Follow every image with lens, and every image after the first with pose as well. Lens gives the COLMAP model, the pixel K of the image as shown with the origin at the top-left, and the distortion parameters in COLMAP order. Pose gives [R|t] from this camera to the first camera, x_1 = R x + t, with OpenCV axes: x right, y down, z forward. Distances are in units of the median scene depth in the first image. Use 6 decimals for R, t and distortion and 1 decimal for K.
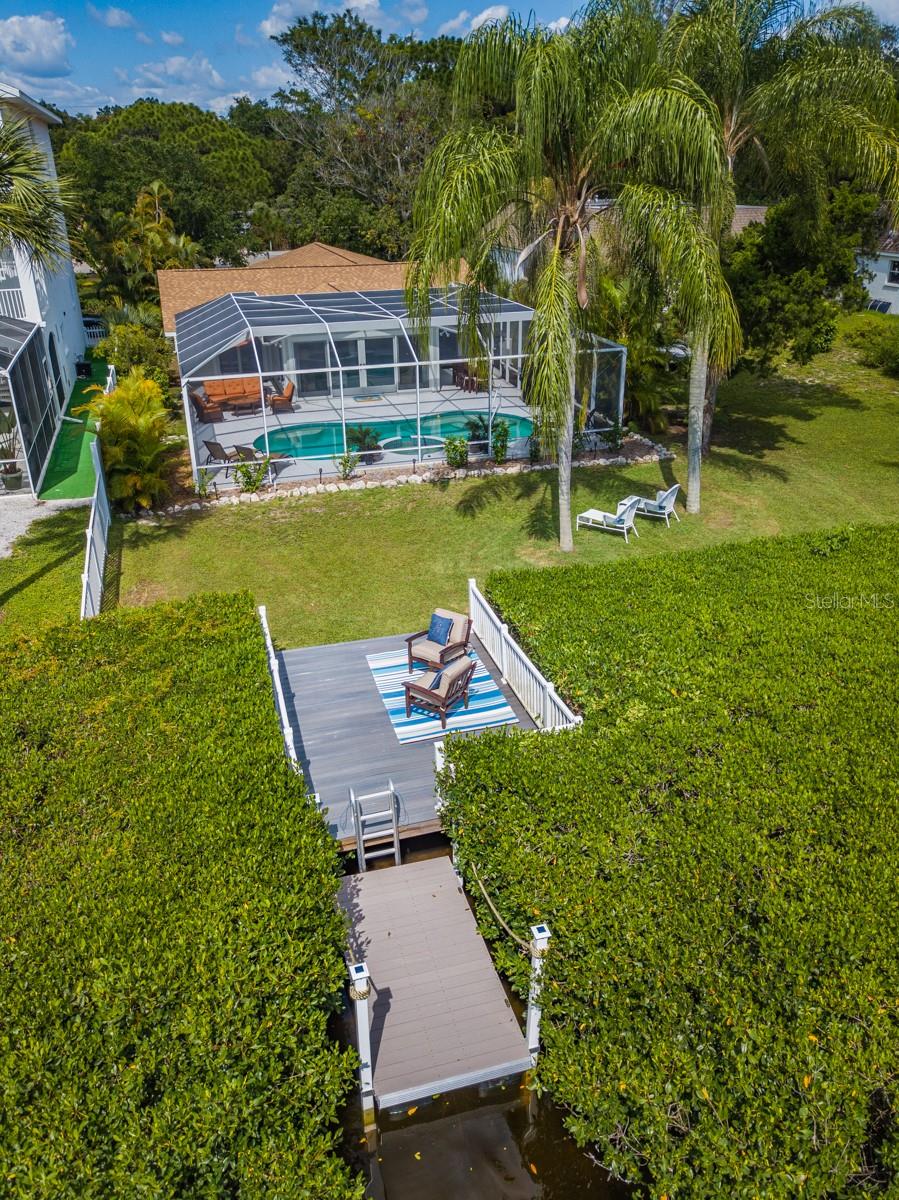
lens RADIAL K [[878.6, 0, 423.4], [0, 878.6, 613.1], [0, 0, 1]] dist [0.001354, 0.008848]
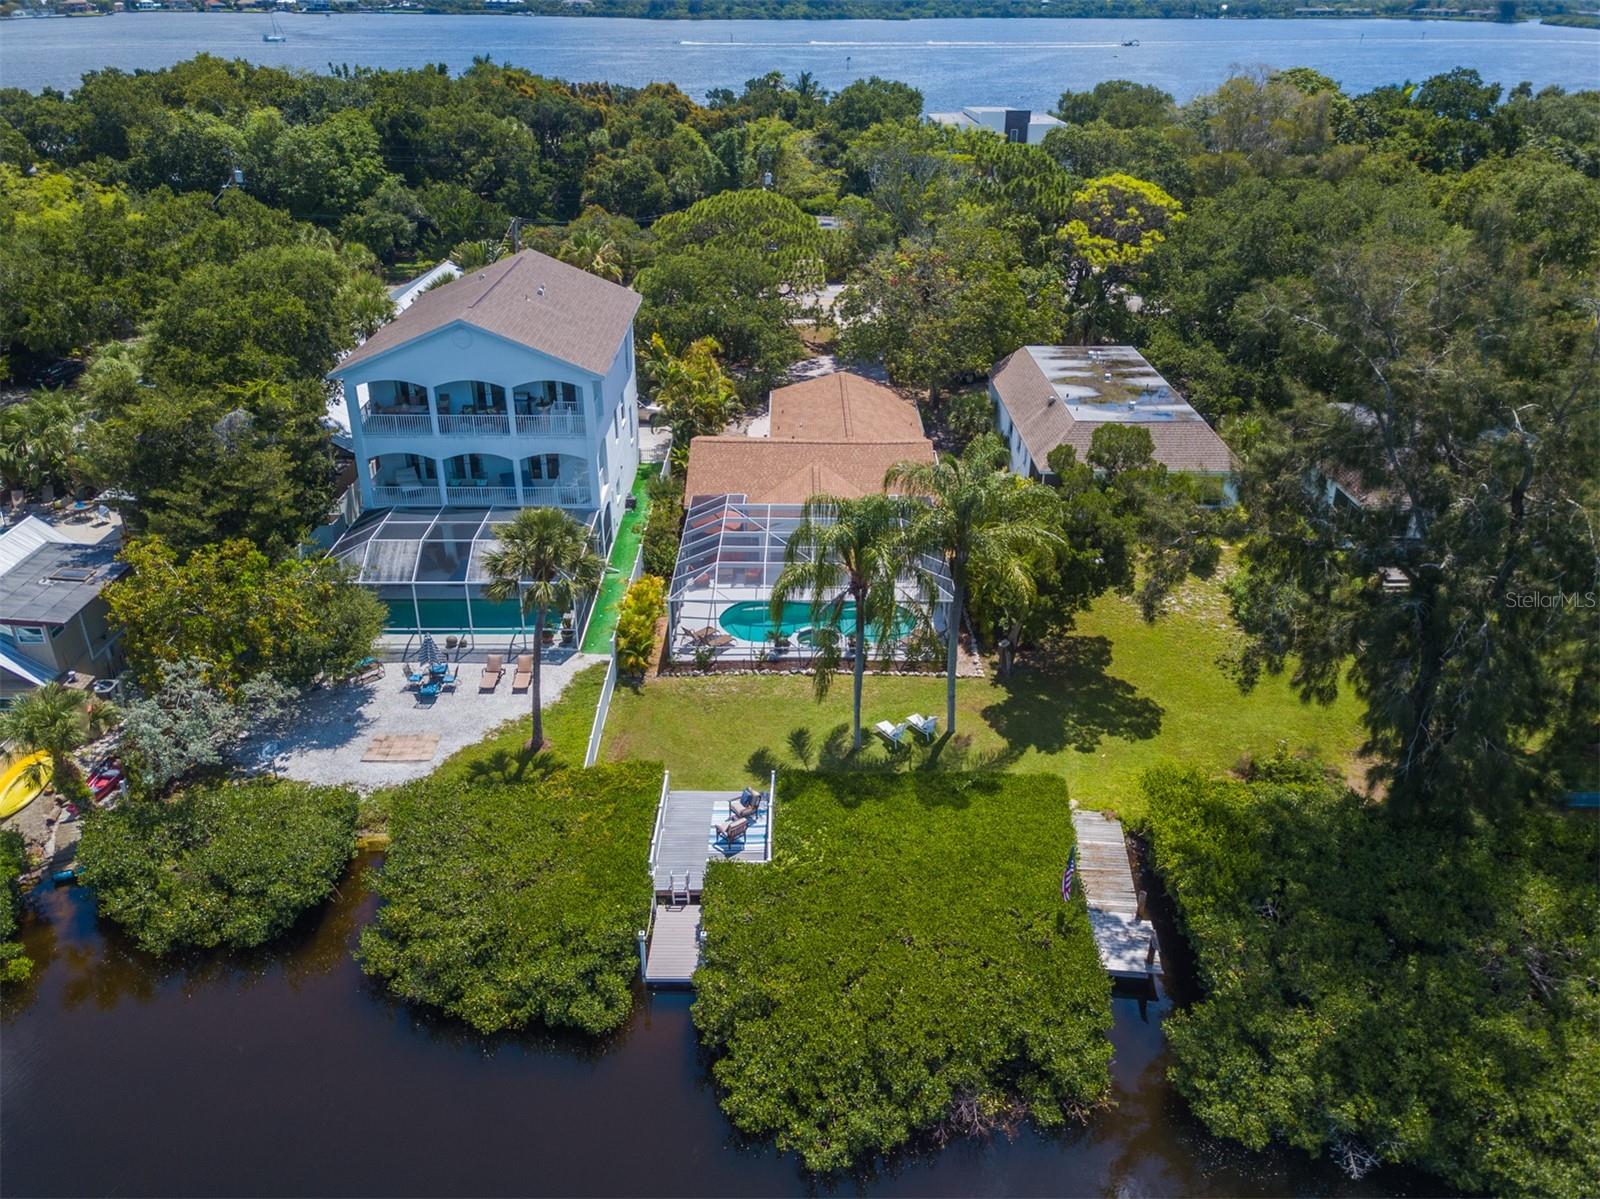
lens RADIAL K [[1171.5, 0, 800.0], [0, 1171.5, 599.5], [0, 0, 1]] dist [0.001354, 0.008848]
pose [[0.963776, 0.137639, -0.228452, 0.455074], [-0.134617, 0.990478, 0.028837, -0.348551], [0.230246, 0.002961, 0.973128, -1.060082]]
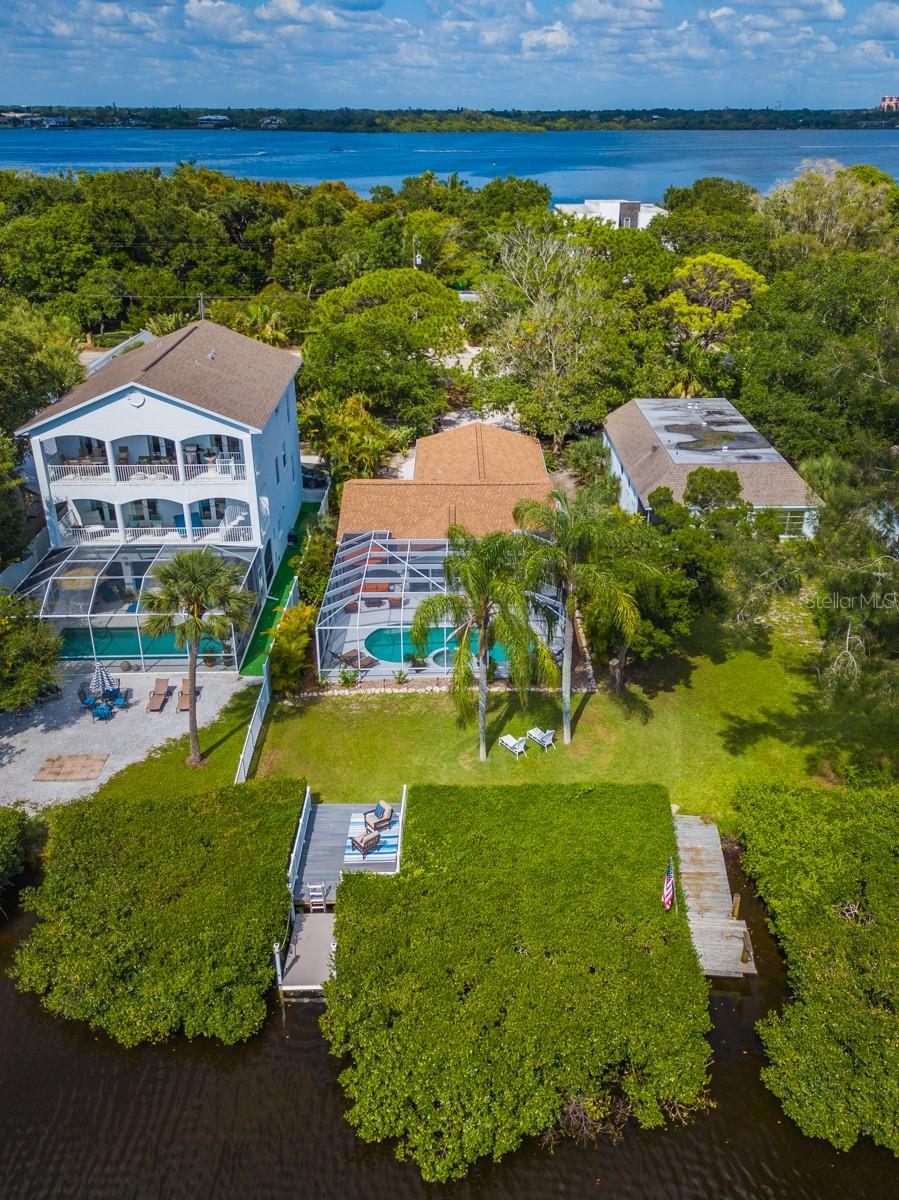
lens RADIAL K [[962.3, 0, 480.8], [0, 962.3, 586.2], [0, 0, 1]] dist [0.005859, 0.003566]
pose [[0.969620, 0.120177, -0.213062, 0.475251], [-0.121463, 0.992571, 0.007095, -0.393896], [0.212332, 0.019000, 0.977013, -0.899149]]
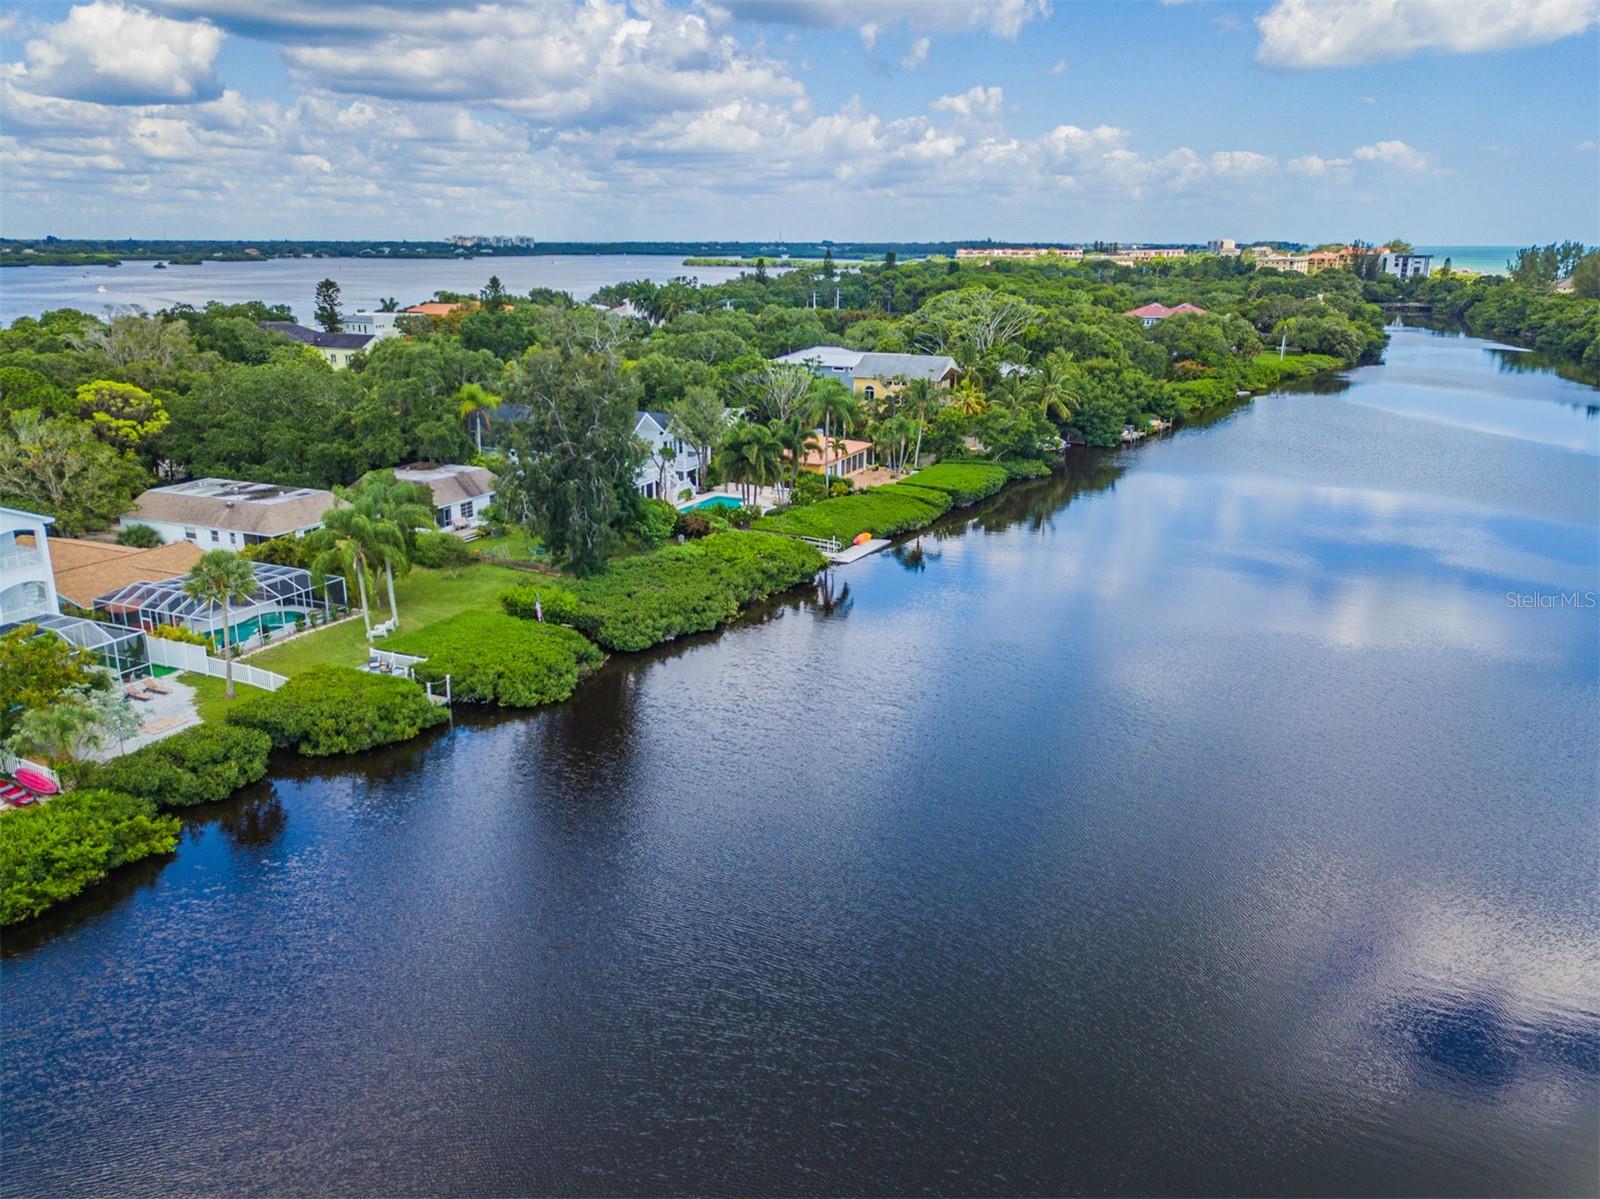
lens RADIAL K [[1283.1, 0, 793.9], [0, 1283.1, 560.3], [0, 0, 1]] dist [0.005859, 0.003566]
pose [[0.639228, -0.163444, 0.751448, -1.950613], [0.329198, 0.941253, -0.075308, 0.420169], [-0.694994, 0.295514, 0.655480, -2.698772]]
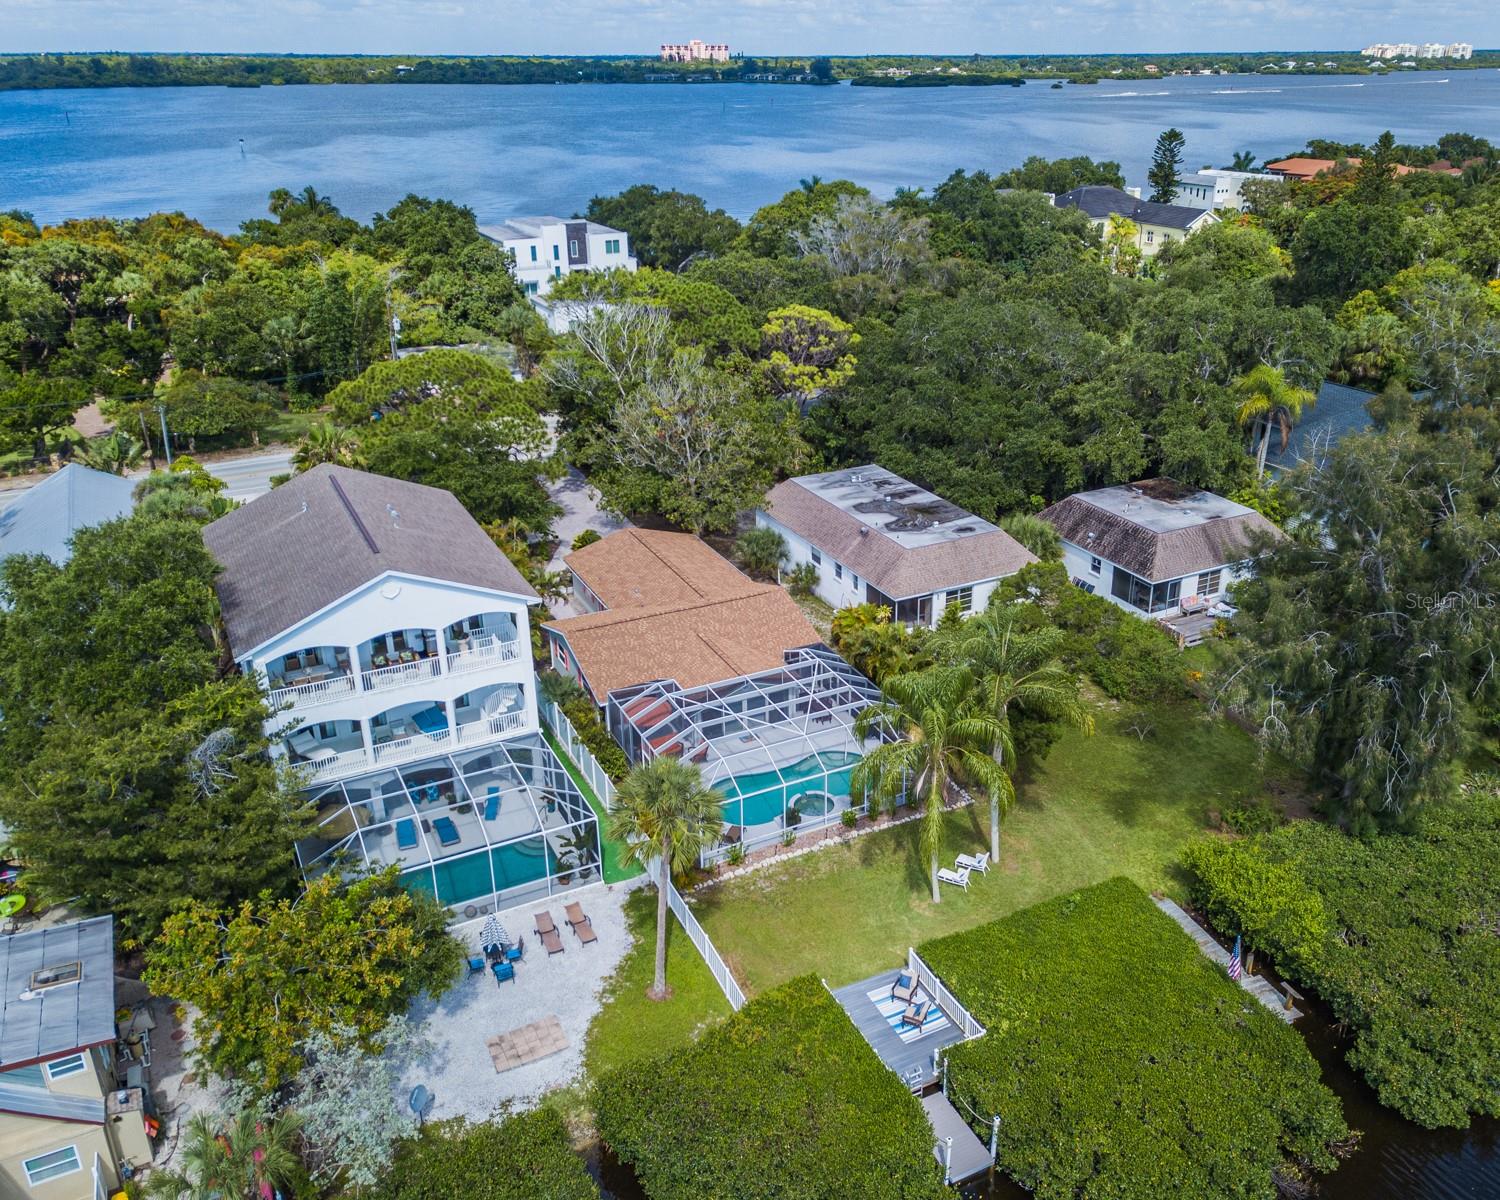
lens RADIAL K [[1209.9, 0, 766.2], [0, 1209.9, 604.5], [0, 0, 1]] dist [0.014563, 0.005056]
pose [[0.980359, -0.070298, 0.184266, -0.524396], [0.077745, 0.996410, -0.033495, -0.543872], [-0.181250, 0.047163, 0.982305, -1.254463]]
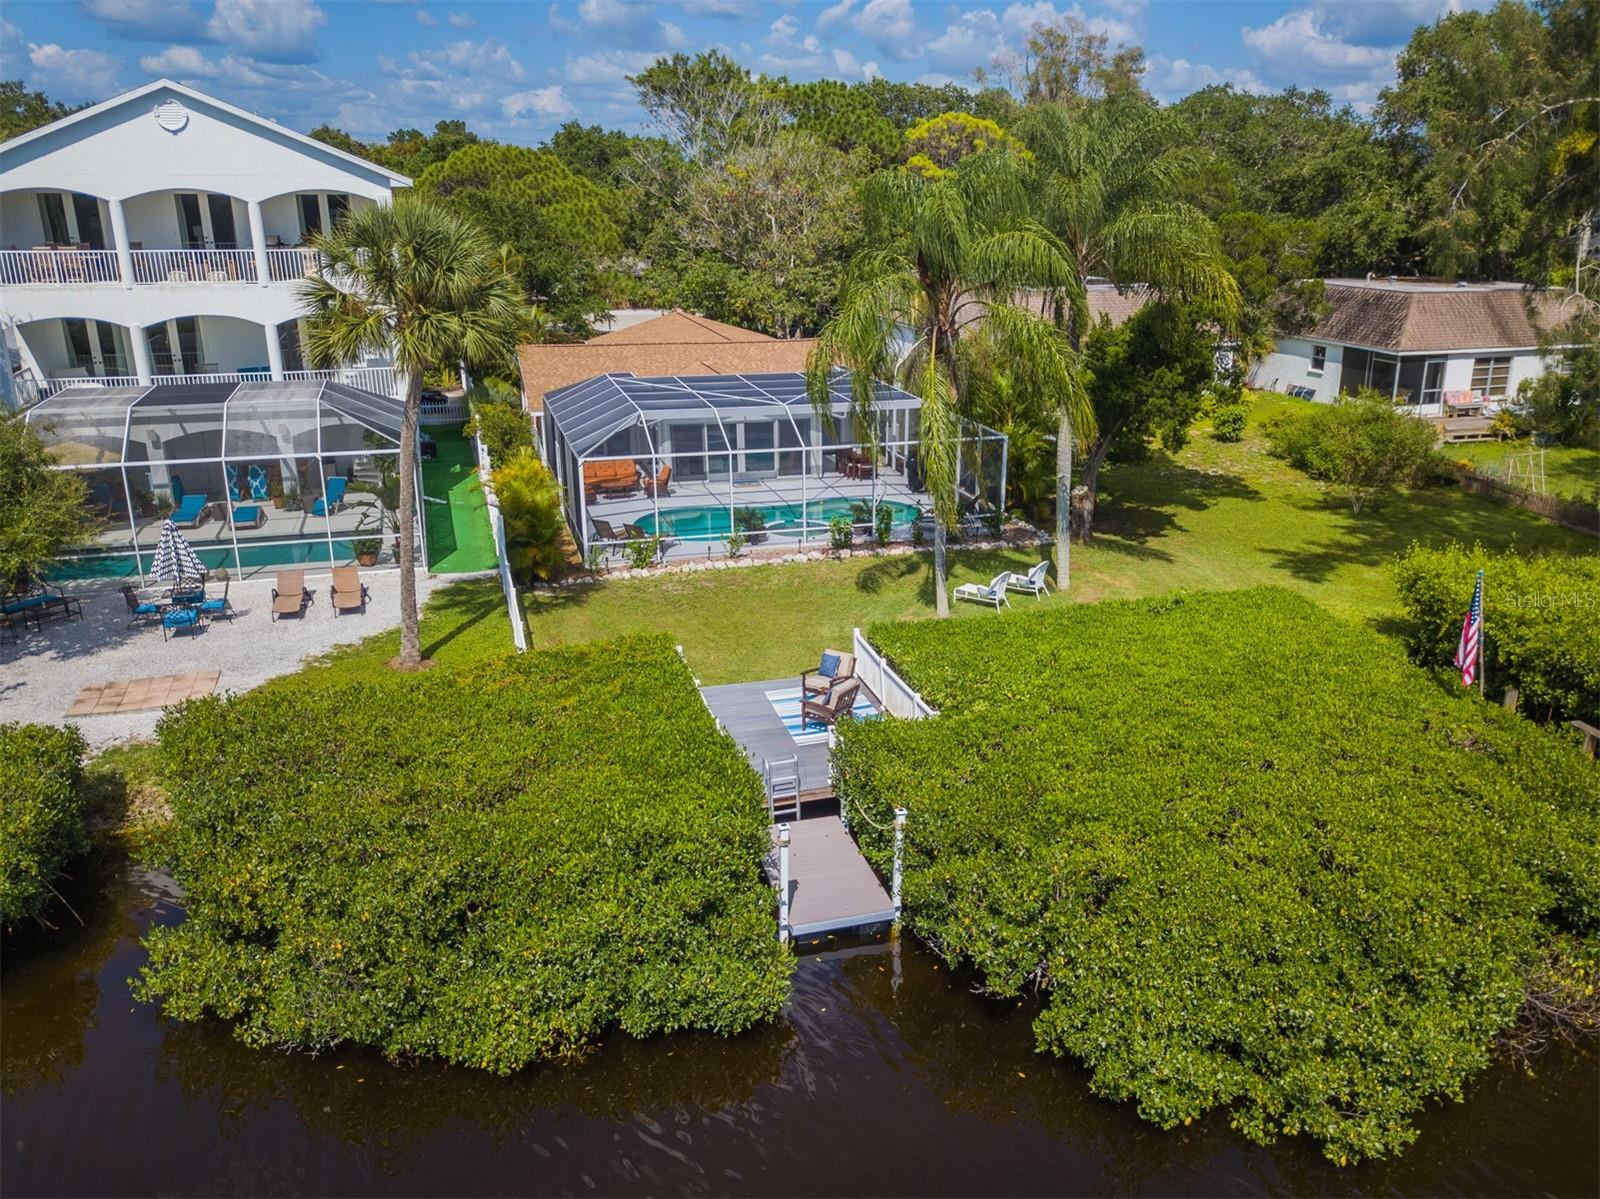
lens RADIAL K [[1254.9, 0, 822.9], [0, 1254.9, 652.5], [0, 0, 1]] dist [0.085608, -0.187727]
pose [[0.999524, 0.009437, 0.029383, -0.025959], [-0.005943, 0.993140, -0.116783, 0.130157], [-0.030283, 0.116553, 0.992723, -0.451870]]
